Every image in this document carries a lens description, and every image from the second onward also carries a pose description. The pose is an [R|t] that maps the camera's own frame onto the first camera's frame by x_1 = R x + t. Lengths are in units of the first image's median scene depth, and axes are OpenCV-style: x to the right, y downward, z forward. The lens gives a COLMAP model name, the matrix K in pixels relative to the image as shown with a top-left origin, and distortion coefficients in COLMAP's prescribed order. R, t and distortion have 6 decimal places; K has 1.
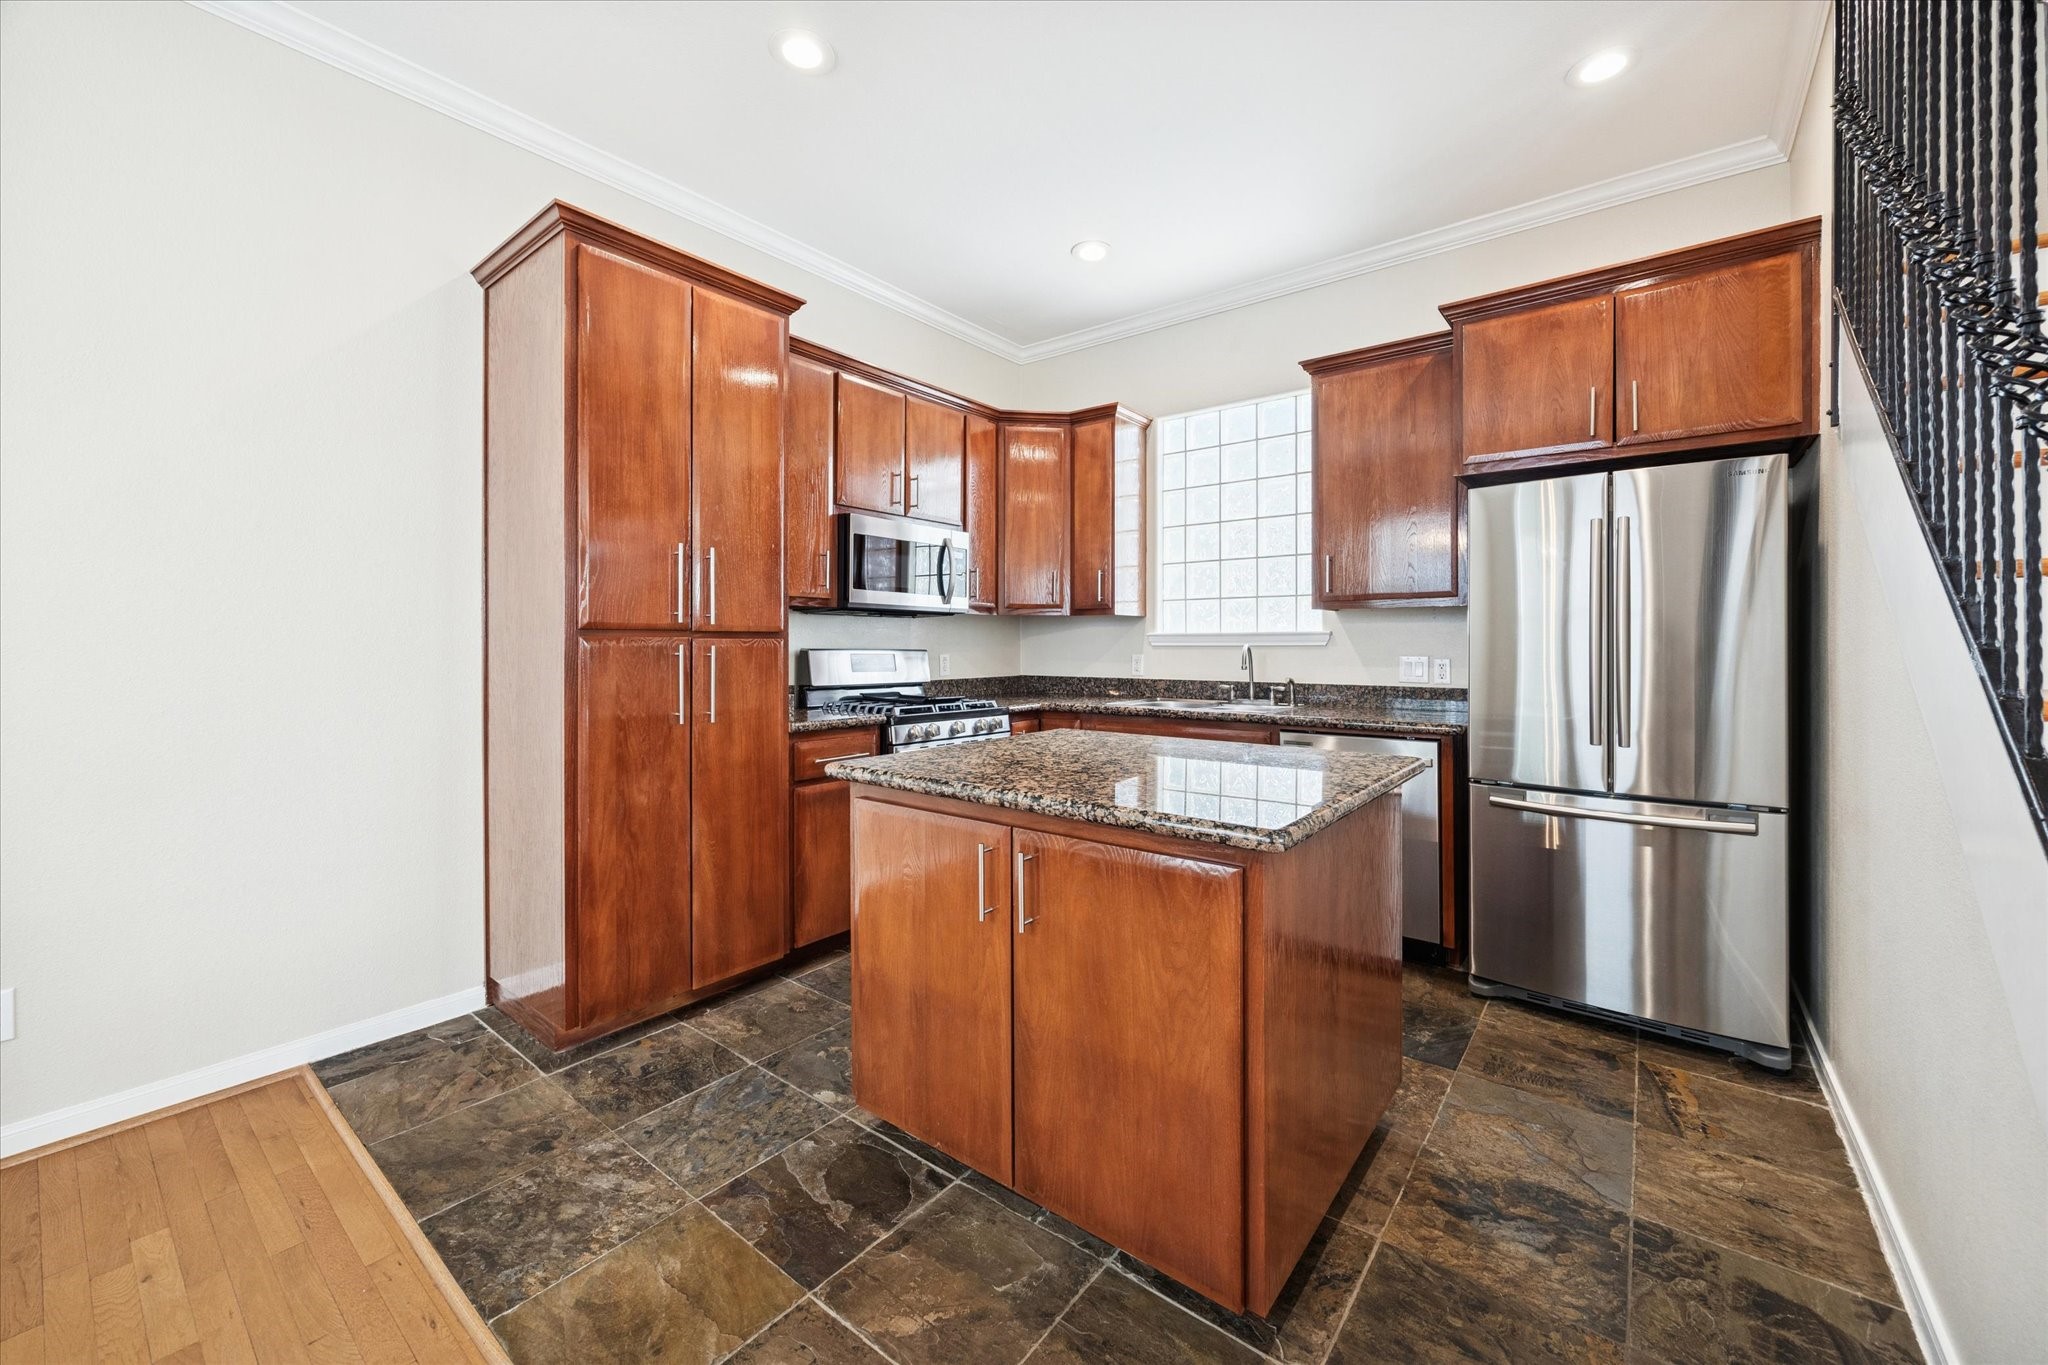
lens RADIAL K [[801.4, 0, 1026.5], [0, 801.4, 639.4], [0, 0, 1]] dist [-0.002423, -0.000172]
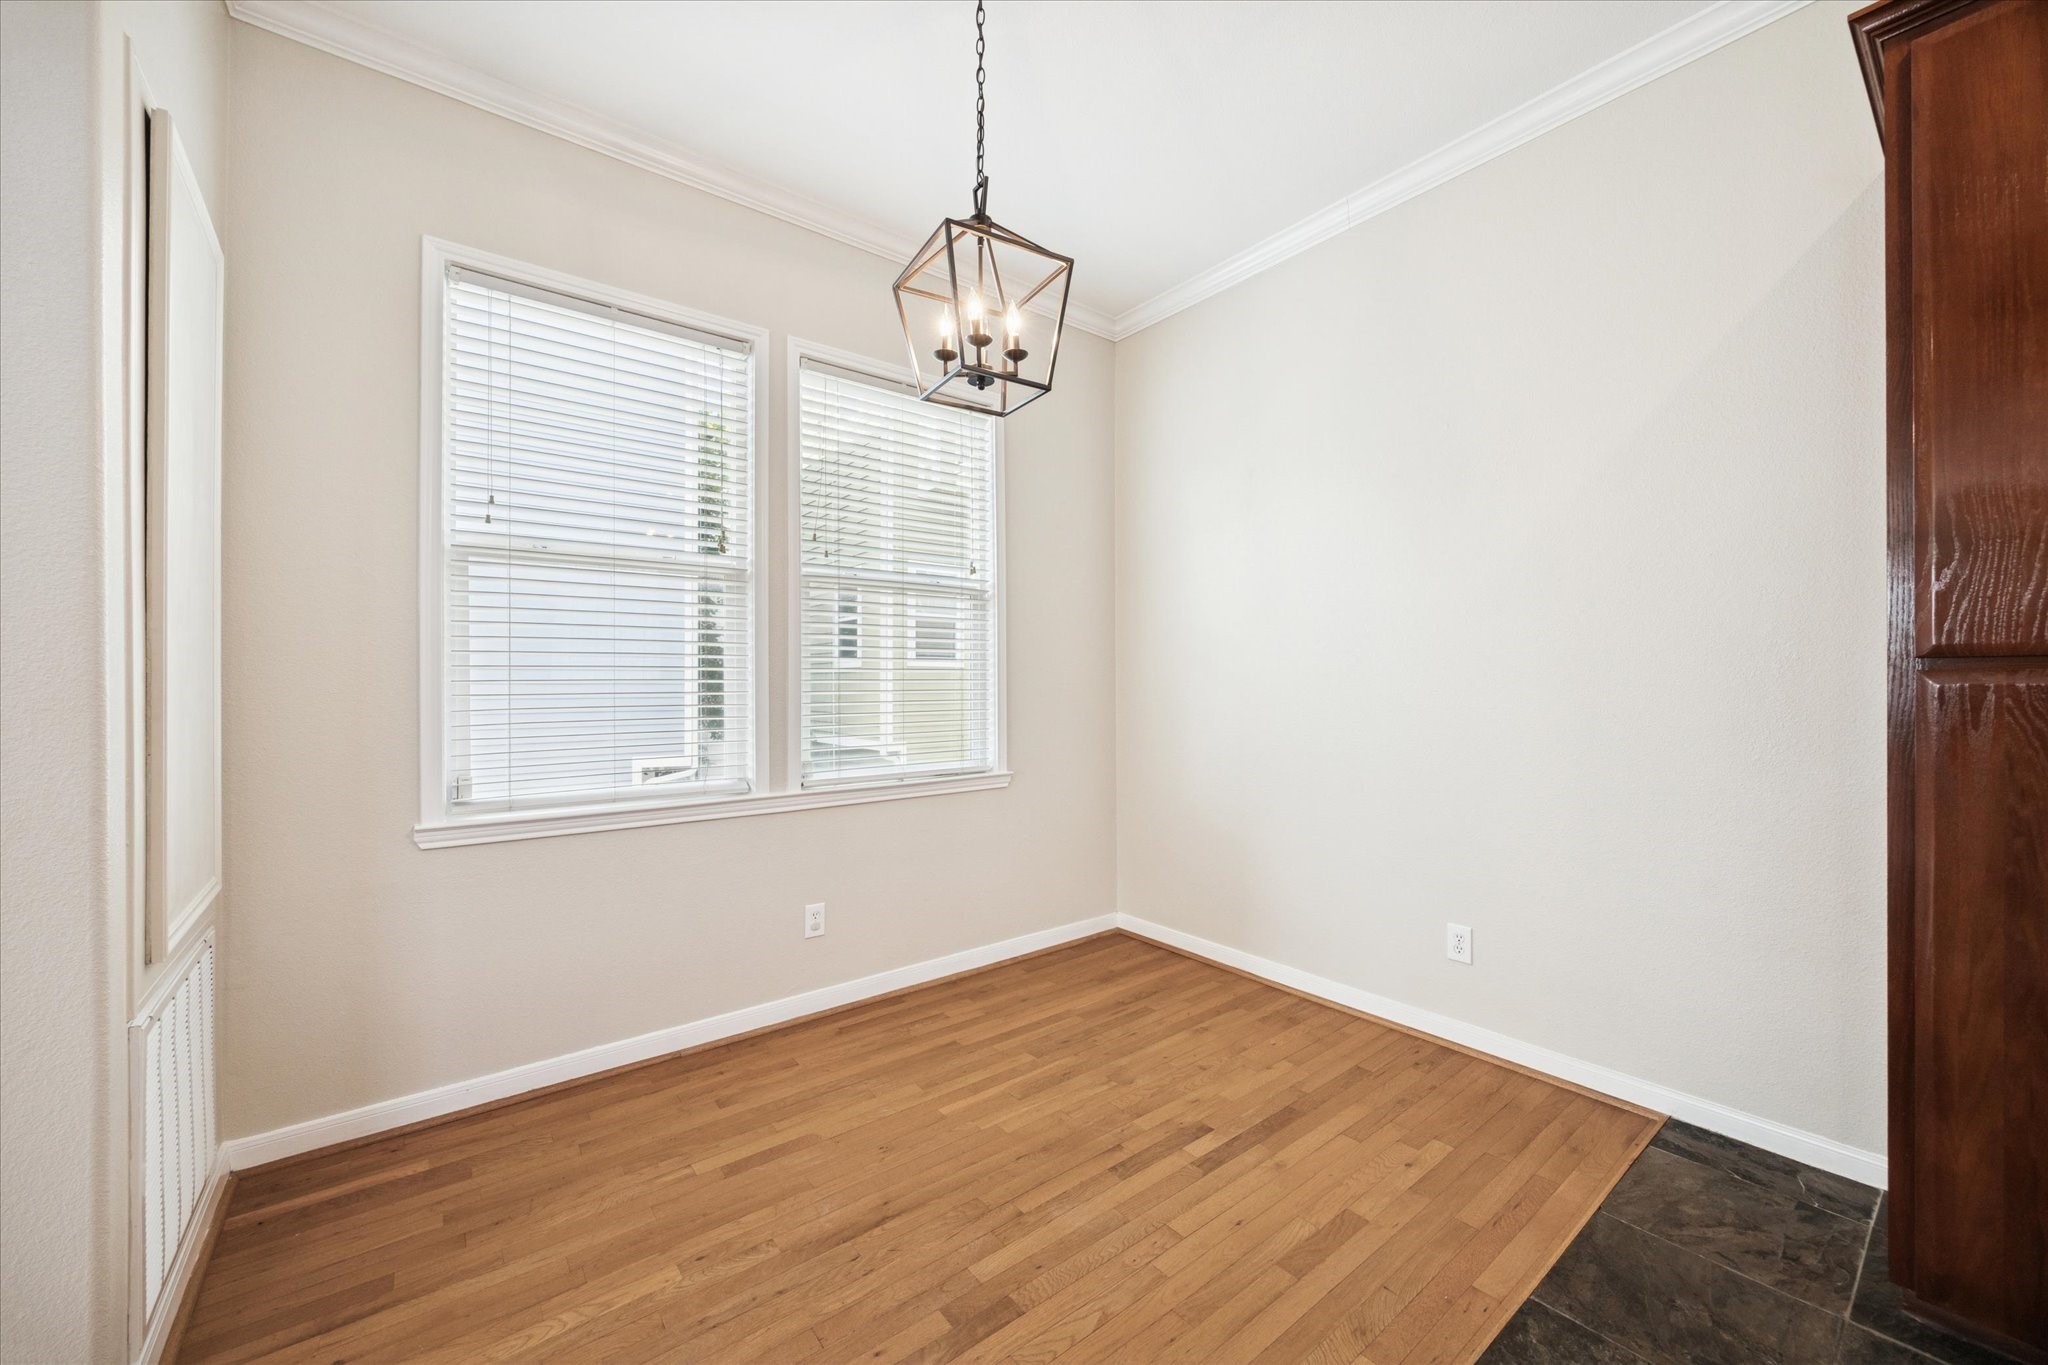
lens RADIAL K [[785.2, 0, 1033.9], [0, 785.2, 685.2], [0, 0, 1]] dist [-0.001653, -0.000026]
pose [[-0.230259, 0.006136, -0.973110, 0.186684], [0.001773, 0.999981, 0.005886, 0.005344], [0.973128, -0.000370, -0.230265, 0.462565]]
